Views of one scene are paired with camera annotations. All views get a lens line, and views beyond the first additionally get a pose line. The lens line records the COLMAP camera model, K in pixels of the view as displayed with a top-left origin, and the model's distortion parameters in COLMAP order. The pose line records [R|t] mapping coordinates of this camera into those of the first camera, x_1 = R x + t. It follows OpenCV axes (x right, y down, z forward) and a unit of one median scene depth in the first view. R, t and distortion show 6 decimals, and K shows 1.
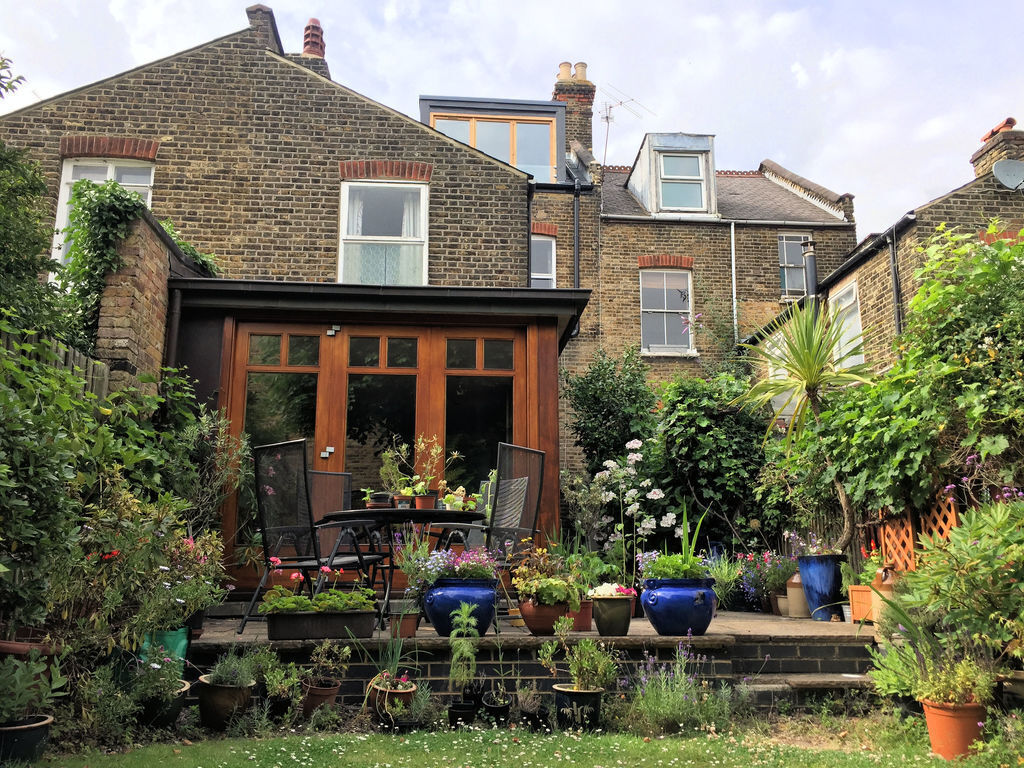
lens RADIAL K [[875.7, 0, 510.1], [0, 875.7, 378.7], [0, 0, 1]] dist [0.082902, -0.128565]
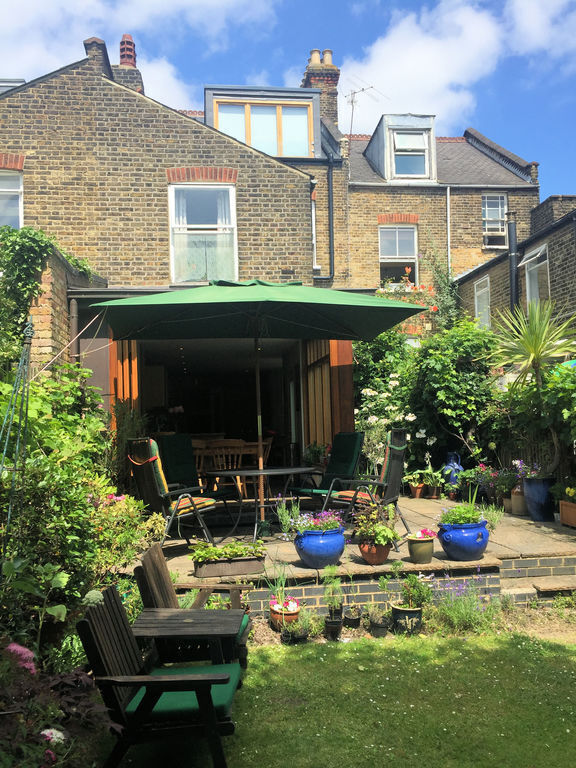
lens RADIAL K [[662.1, 0, 288.0], [0, 662.1, 384.0], [0, 0, 1]] dist [0.074887, -0.126121]
pose [[0.998447, -0.029433, 0.047294, -0.070093], [0.021402, 0.986535, 0.162145, -0.089182], [-0.051430, -0.160881, 0.985633, -0.027239]]
